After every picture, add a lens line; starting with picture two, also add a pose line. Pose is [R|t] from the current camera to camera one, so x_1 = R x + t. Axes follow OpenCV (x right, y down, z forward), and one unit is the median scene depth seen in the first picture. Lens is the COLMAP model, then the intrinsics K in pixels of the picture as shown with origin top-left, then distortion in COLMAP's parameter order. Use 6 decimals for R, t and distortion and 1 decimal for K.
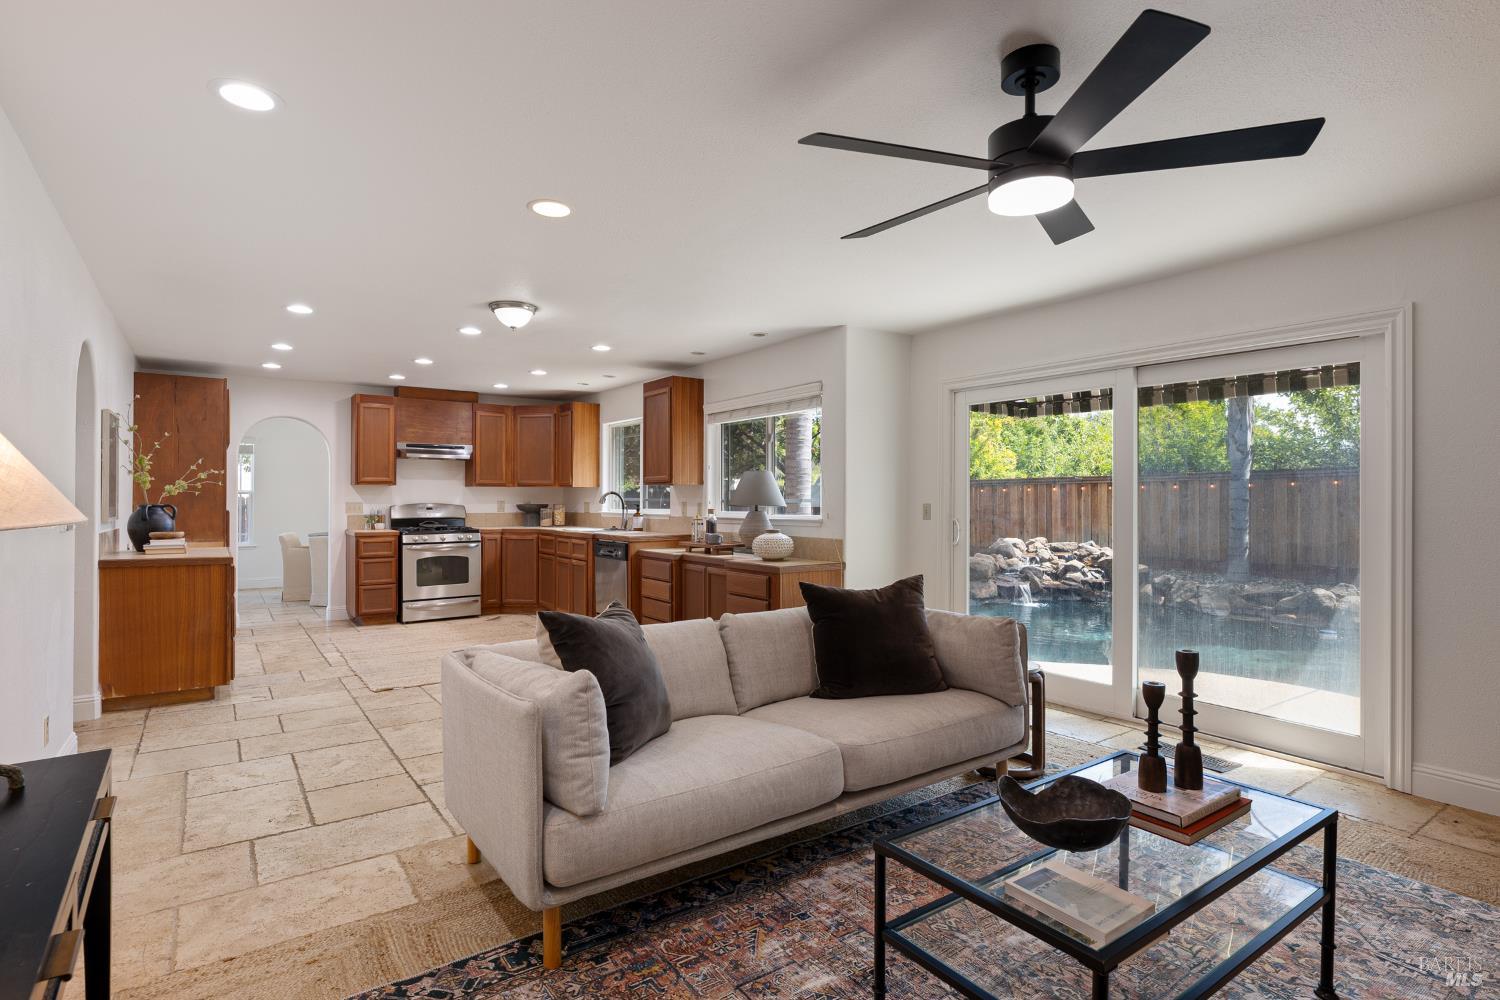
lens RADIAL K [[735.7, 0, 726.8], [0, 735.7, 495.5], [0, 0, 1]] dist [0.008245, 0.000199]
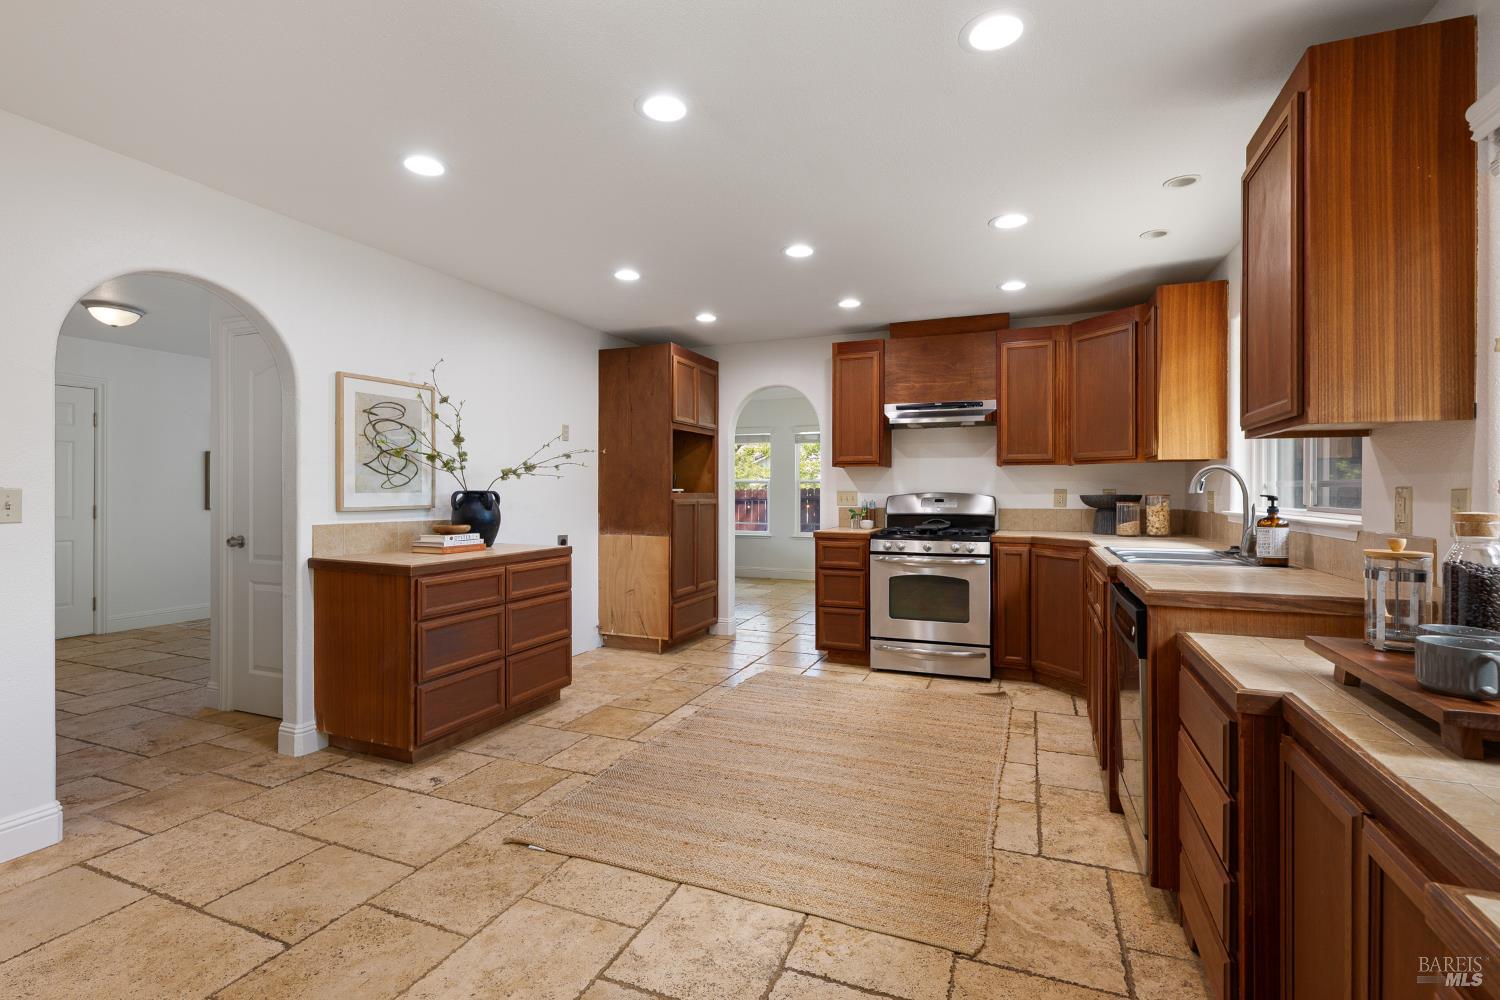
lens RADIAL K [[685.2, 0, 759.9], [0, 685.2, 495.0], [0, 0, 1]] dist [0.001945, -0.000127]
pose [[0.557183, 0.004933, -0.830375, 0.023826], [0.003099, 0.999963, 0.008020, 0.007561], [0.830384, -0.007042, 0.557147, 0.535918]]
